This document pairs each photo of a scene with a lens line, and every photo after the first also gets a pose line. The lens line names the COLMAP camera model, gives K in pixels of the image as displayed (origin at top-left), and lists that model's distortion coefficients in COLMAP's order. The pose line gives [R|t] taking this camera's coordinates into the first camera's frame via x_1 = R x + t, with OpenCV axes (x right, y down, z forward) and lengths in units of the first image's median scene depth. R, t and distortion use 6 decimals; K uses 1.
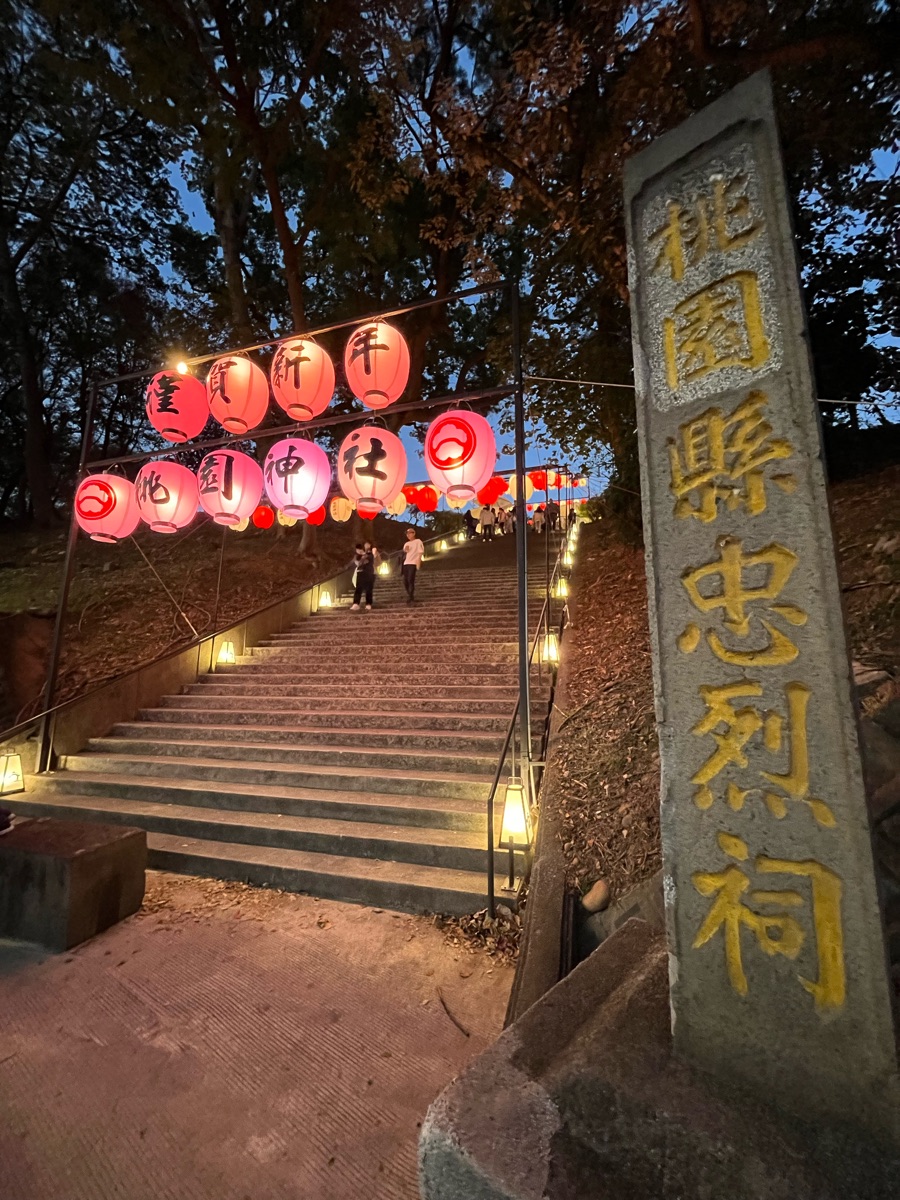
lens RADIAL K [[475.5, 0, 428.1], [0, 475.5, 606.1], [0, 0, 1]] dist [-0.002577, 0.000096]
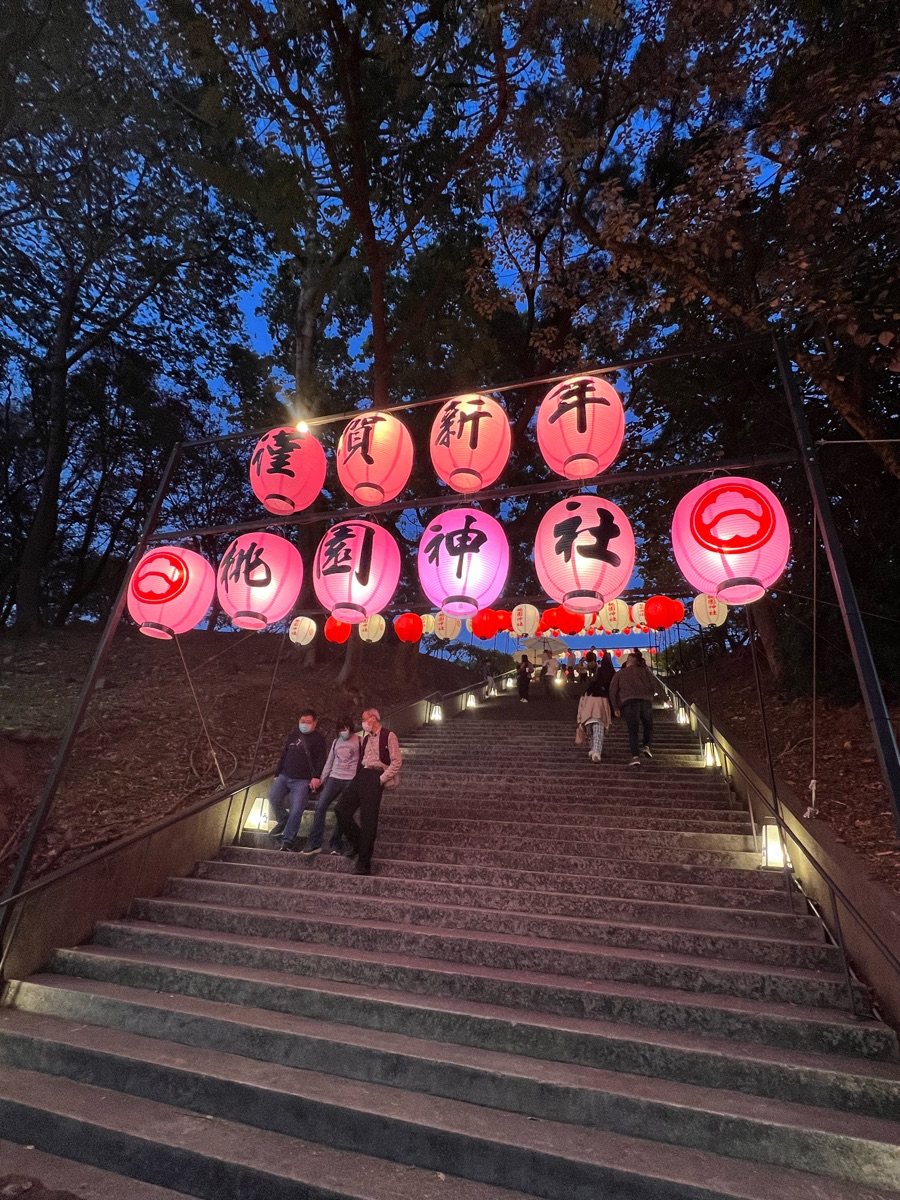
lens RADIAL K [[576.8, 0, 453.2], [0, 576.8, 597.6], [0, 0, 1]] dist [0.000771, -0.000501]
pose [[0.997336, 0.066433, -0.030133, -0.230248], [-0.072239, 0.956879, -0.281361, 0.019336], [0.010142, 0.282788, 0.959129, 0.173665]]
